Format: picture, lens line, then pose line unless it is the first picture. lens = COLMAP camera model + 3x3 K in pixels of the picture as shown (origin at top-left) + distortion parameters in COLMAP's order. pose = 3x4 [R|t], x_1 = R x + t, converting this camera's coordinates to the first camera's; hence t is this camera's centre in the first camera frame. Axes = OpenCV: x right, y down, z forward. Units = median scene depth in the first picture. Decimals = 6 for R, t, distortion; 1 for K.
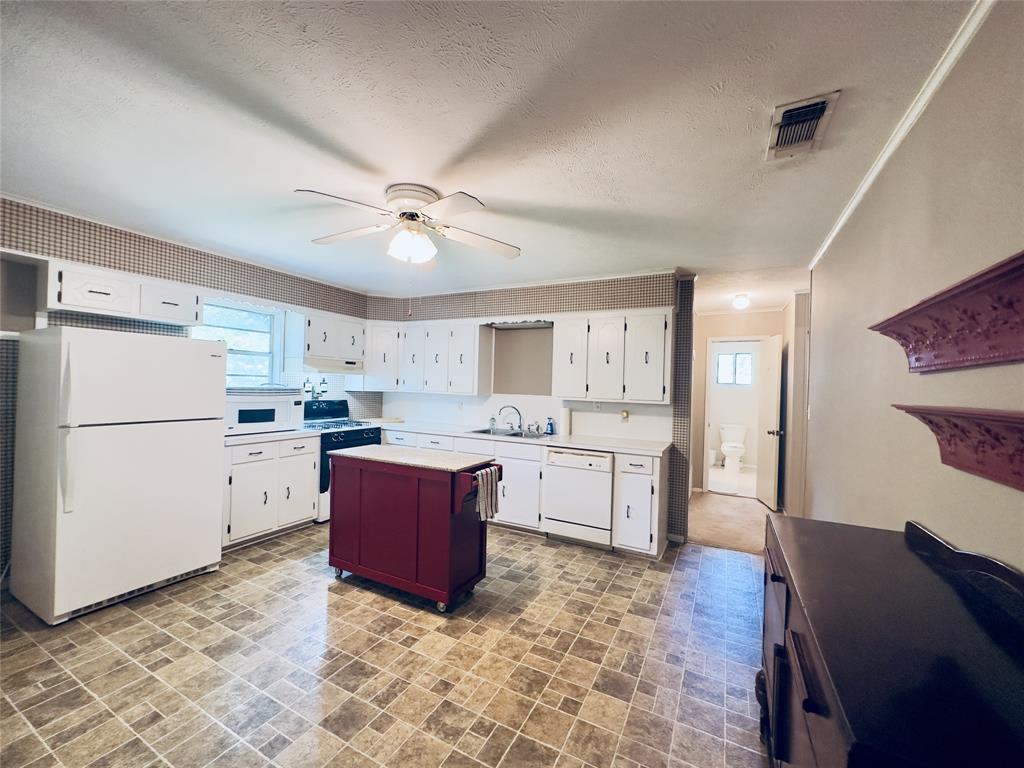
lens RADIAL K [[409.1, 0, 512.0], [0, 409.1, 384.0], [0, 0, 1]] dist [-0.000931, 0.000292]
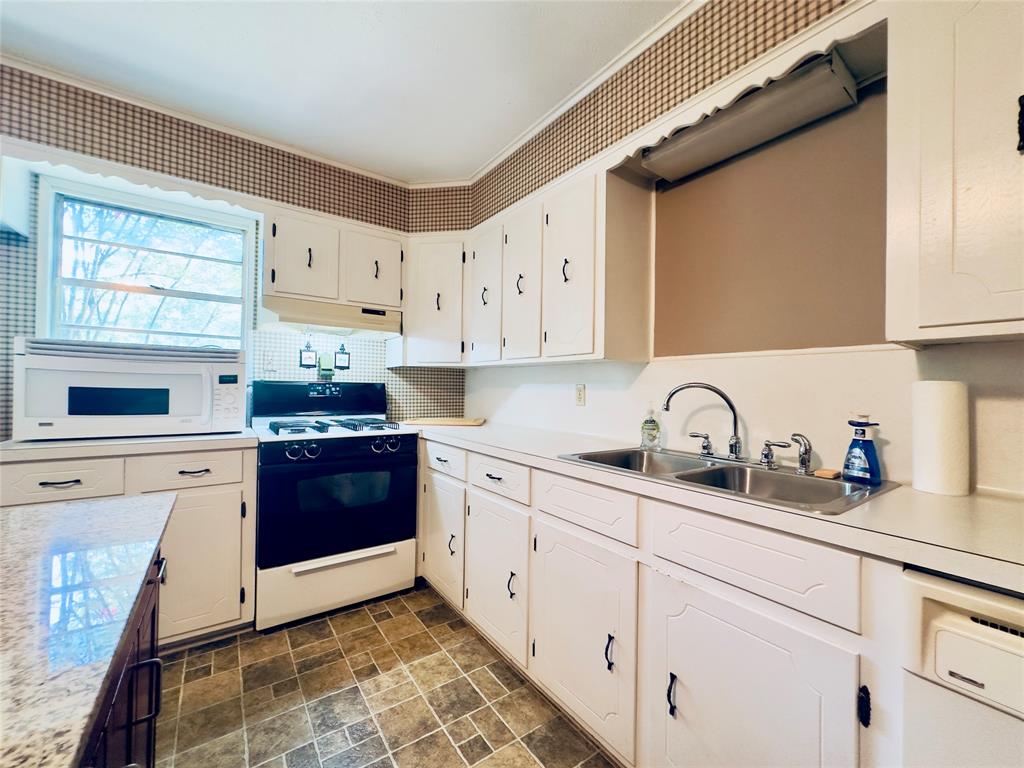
lens RADIAL K [[413.1, 0, 512.0], [0, 413.1, 384.0], [0, 0, 1]] dist [-0.000837, 0.000196]
pose [[0.892363, -0.018538, -0.450937, 0.011523], [0.010651, 0.999743, -0.020021, 0.065196], [0.451192, 0.013063, 0.892331, 0.697398]]
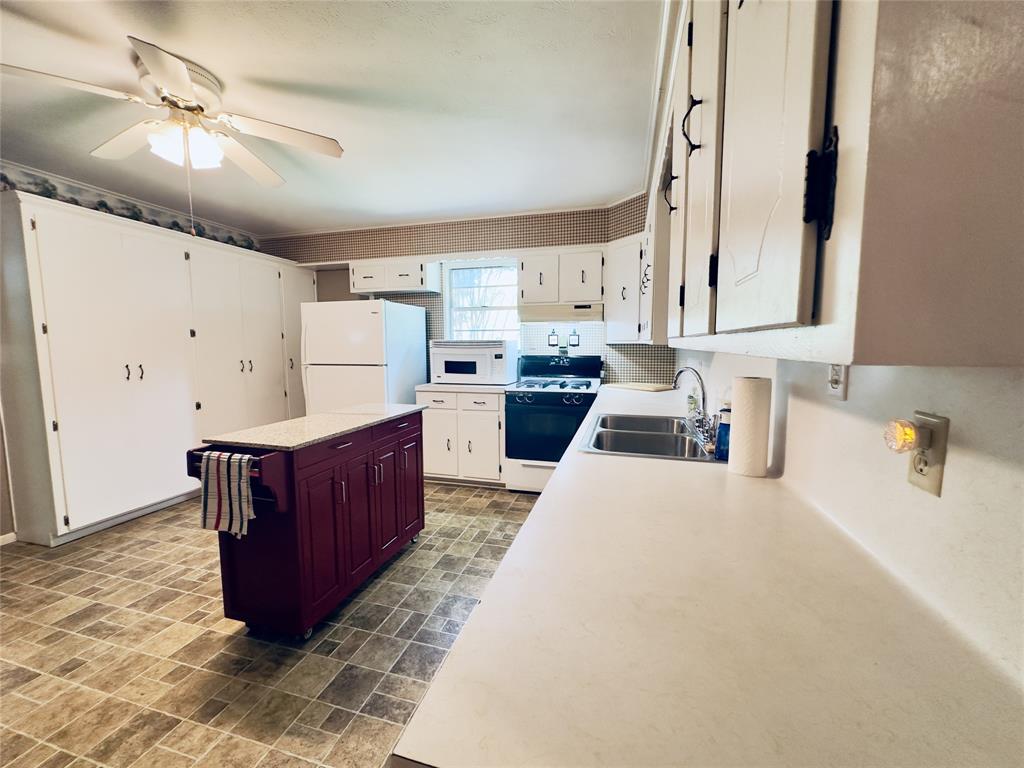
lens RADIAL K [[409.1, 0, 512.0], [0, 409.1, 384.0], [0, 0, 1]] dist [-0.000931, 0.000292]
pose [[0.208948, 0.067802, -0.975574, 0.391479], [0.012356, 0.997331, 0.071960, 0.042084], [0.977849, -0.027090, 0.207552, 0.823250]]
